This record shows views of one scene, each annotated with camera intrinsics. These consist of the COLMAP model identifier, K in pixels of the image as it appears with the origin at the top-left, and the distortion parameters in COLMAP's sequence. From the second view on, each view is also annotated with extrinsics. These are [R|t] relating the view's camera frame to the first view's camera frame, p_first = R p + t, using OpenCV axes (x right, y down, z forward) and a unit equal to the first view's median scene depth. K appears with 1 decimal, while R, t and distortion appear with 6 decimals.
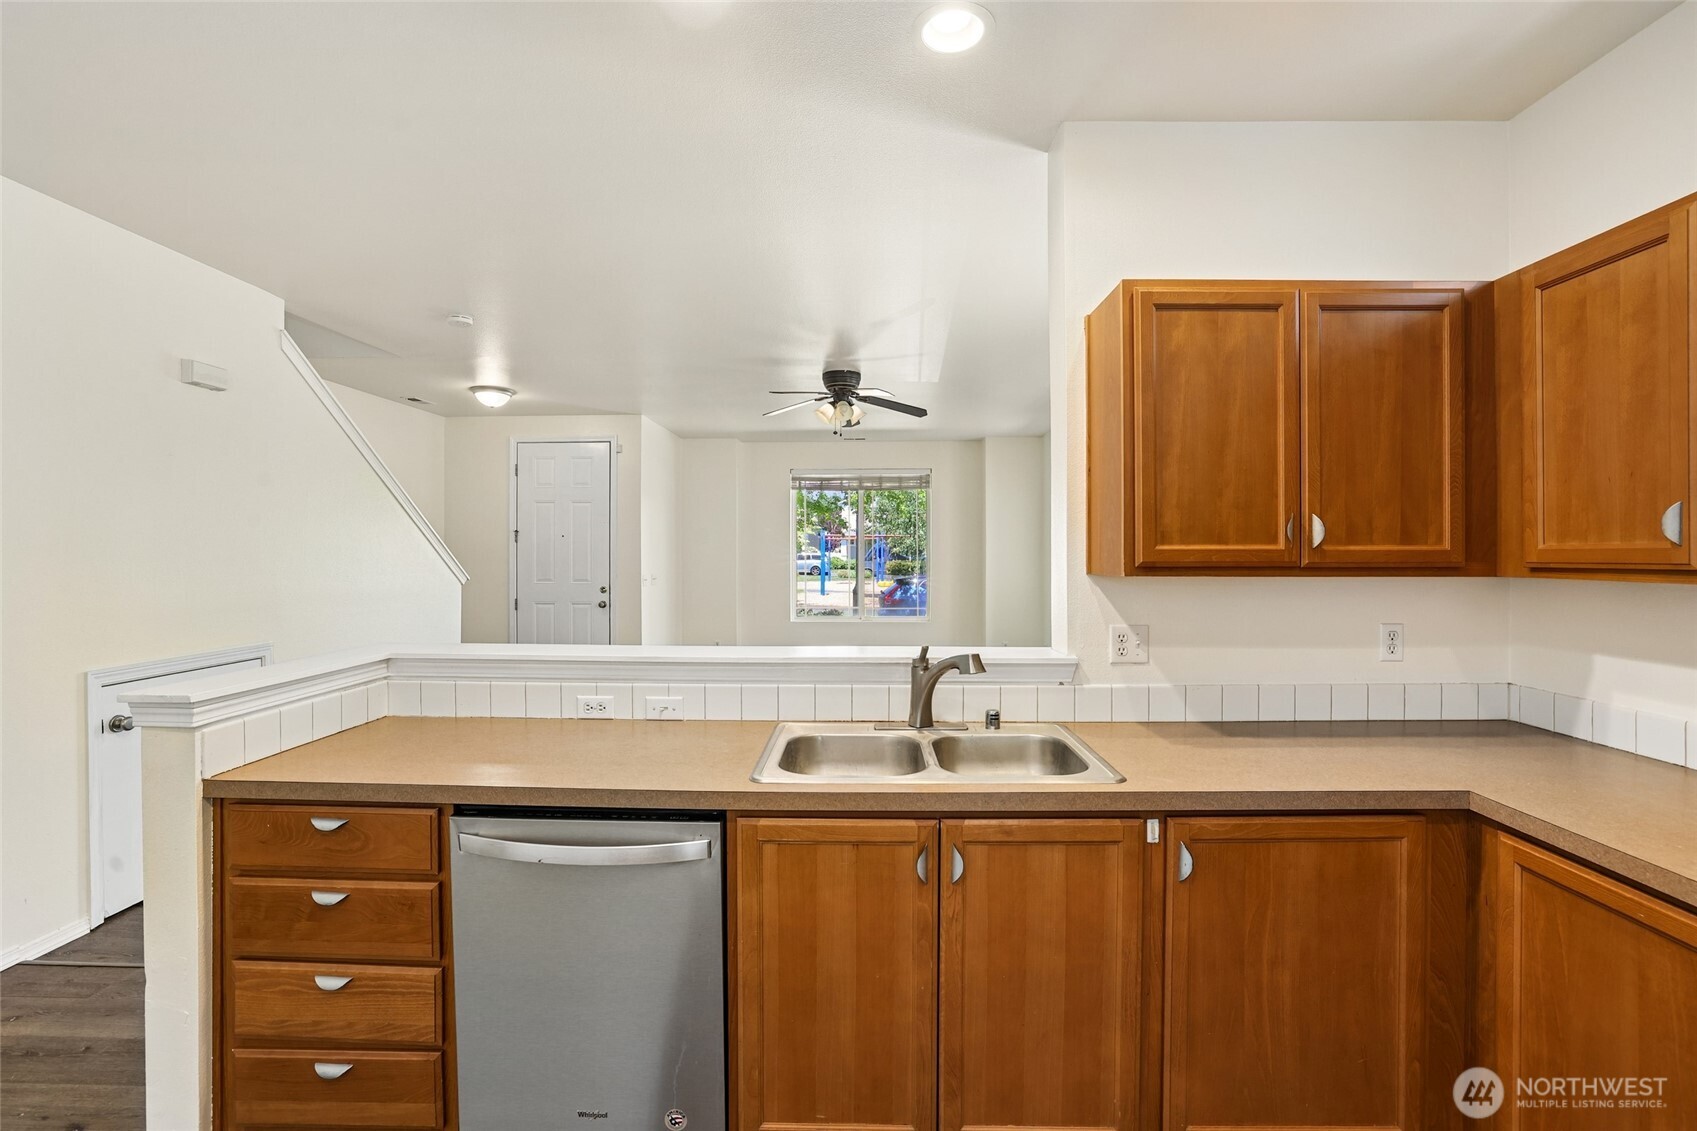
lens RADIAL K [[744.6, 0, 848.8], [0, 744.6, 554.7], [0, 0, 1]] dist [-0.045221, 0.015369]
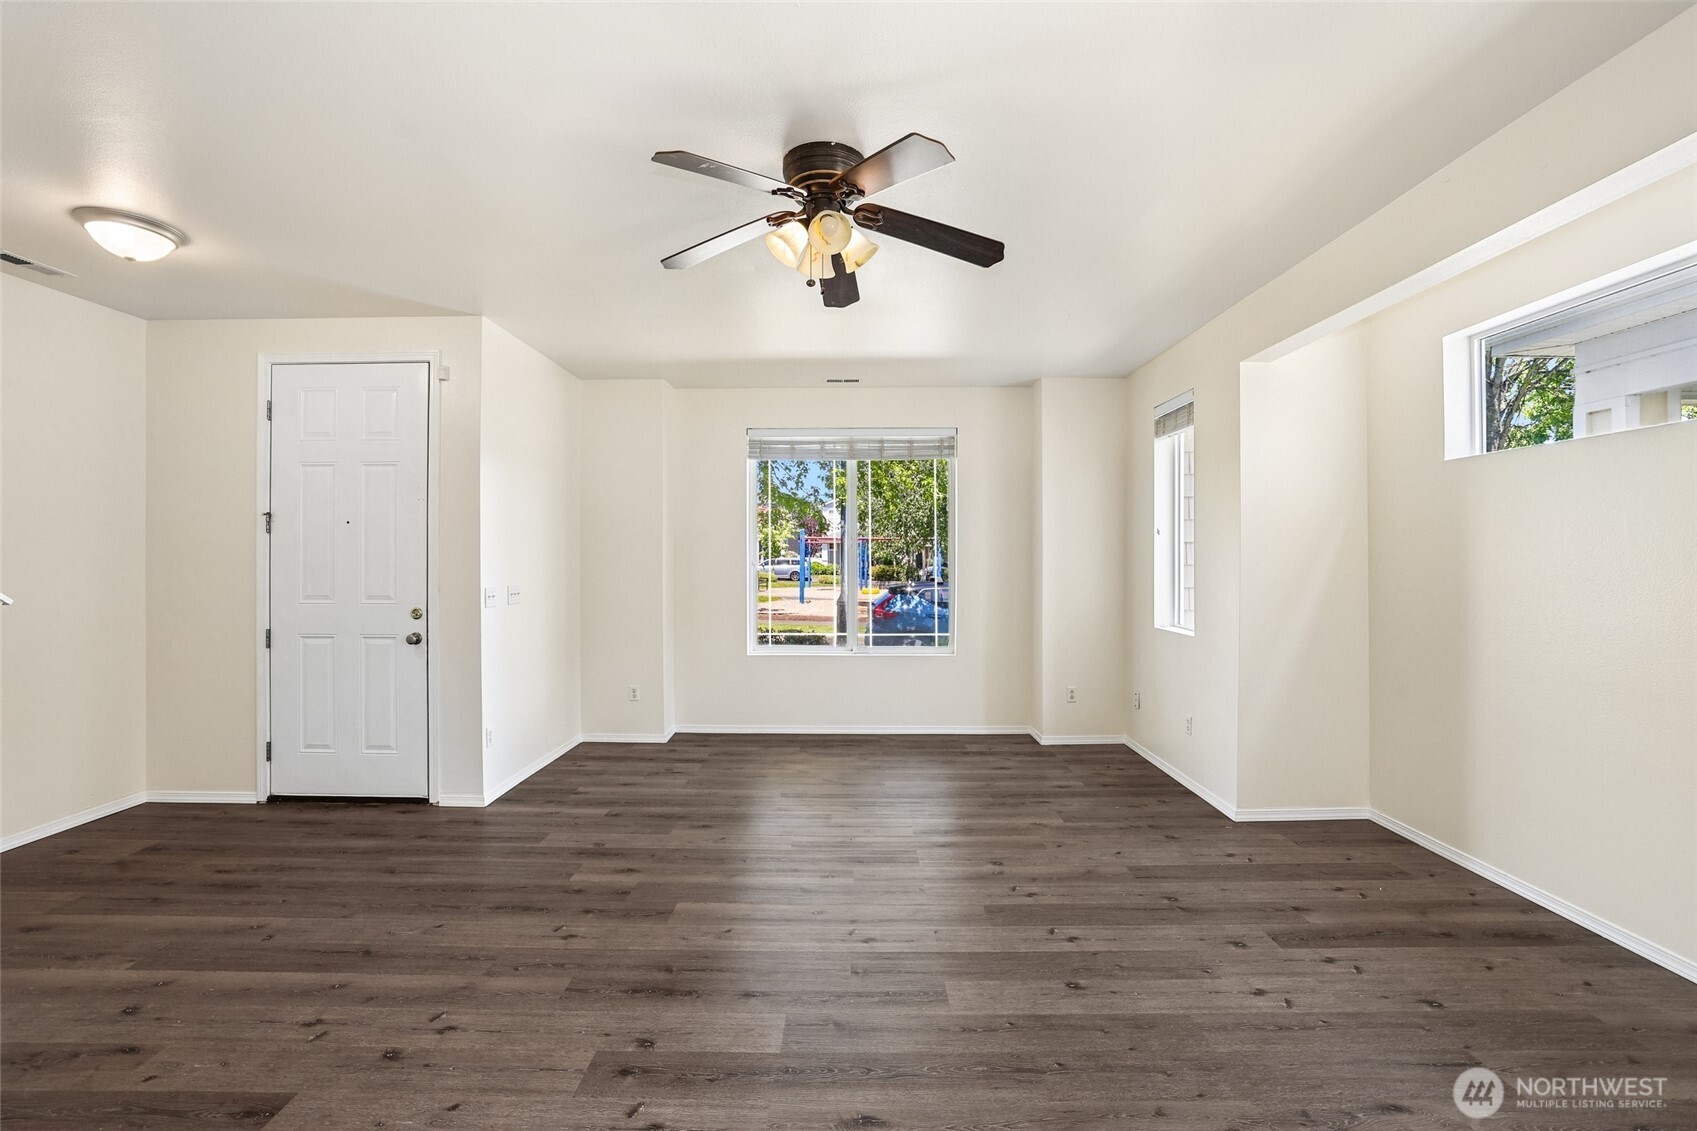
lens RADIAL K [[734.7, 0, 846.5], [0, 734.7, 554.4], [0, 0, 1]] dist [-0.044340, 0.014679]
pose [[0.999731, -0.001135, 0.023176, -0.019098], [0.001311, 0.999970, -0.007593, 0.020199], [-0.023167, 0.007621, 0.999703, 1.560894]]
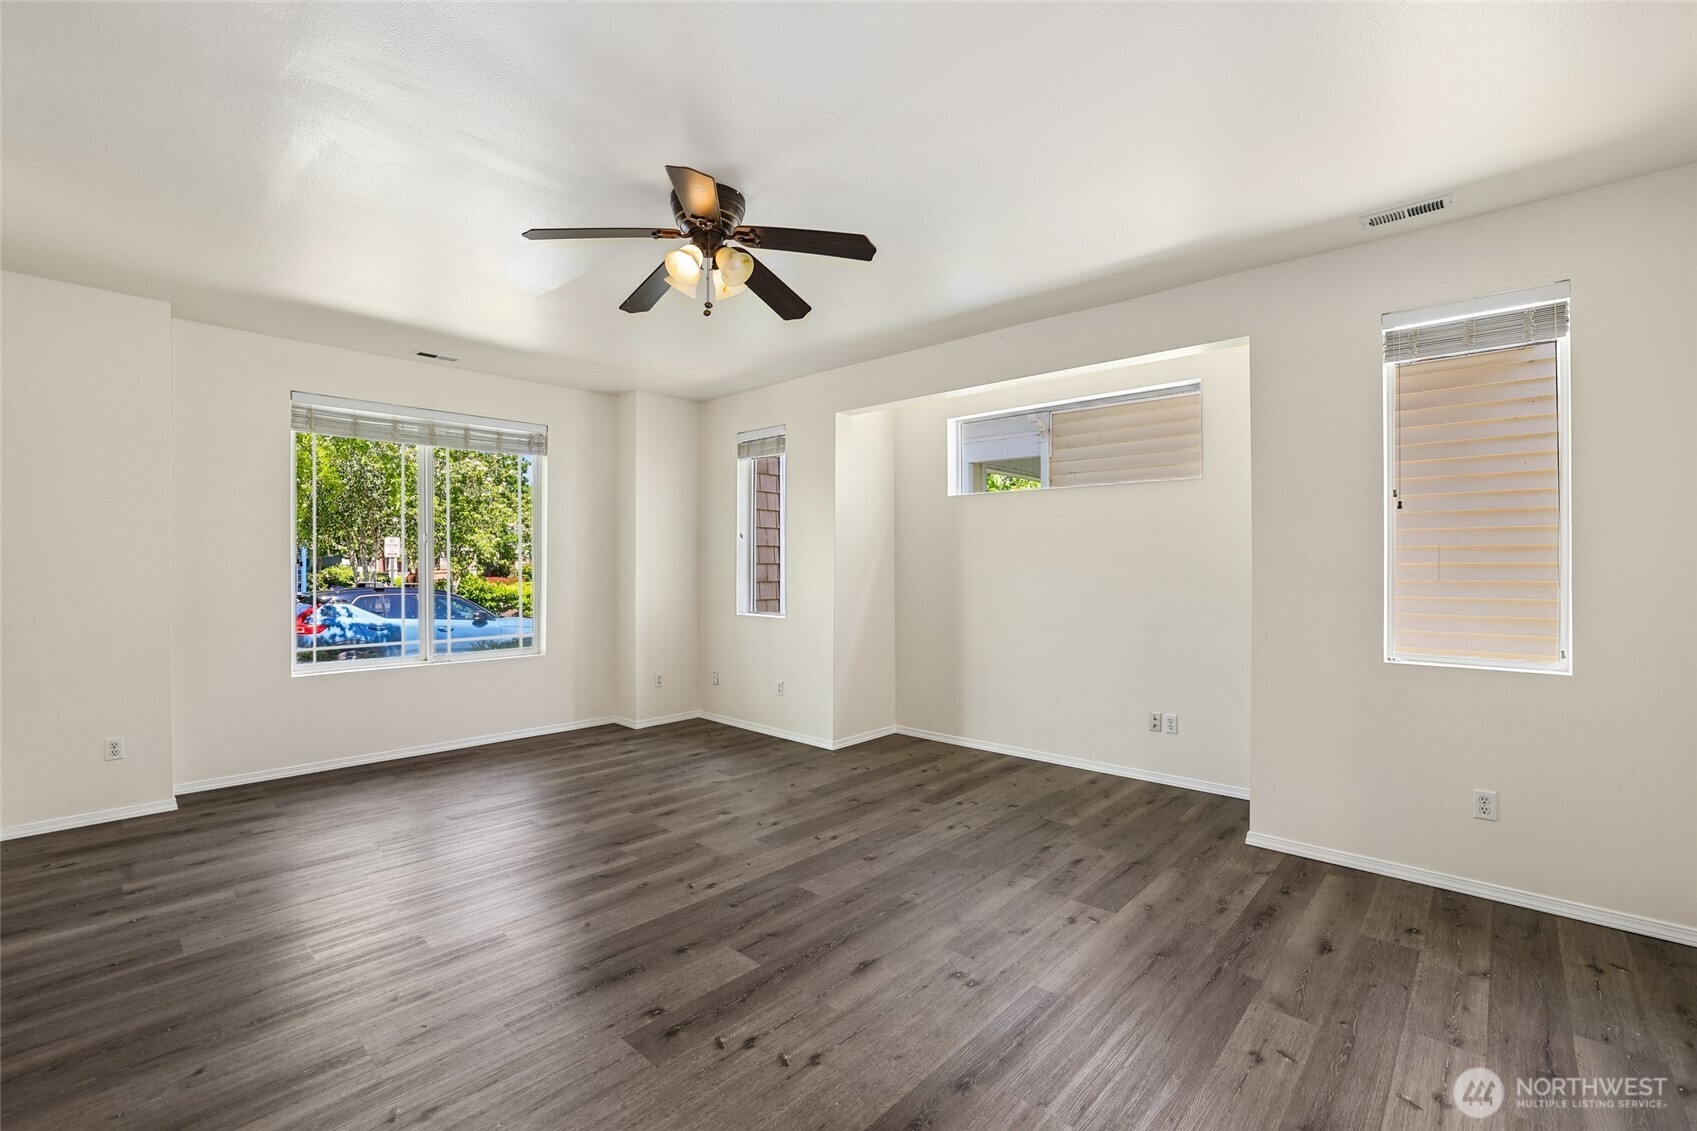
lens RADIAL K [[736.3, 0, 852.1], [0, 736.3, 566.1], [0, 0, 1]] dist [-0.052338, 0.020430]
pose [[0.648931, -0.001772, 0.760845, -0.966267], [0.000515, 0.999998, 0.001890, 0.045559], [-0.760847, -0.000835, 0.648931, 1.688640]]
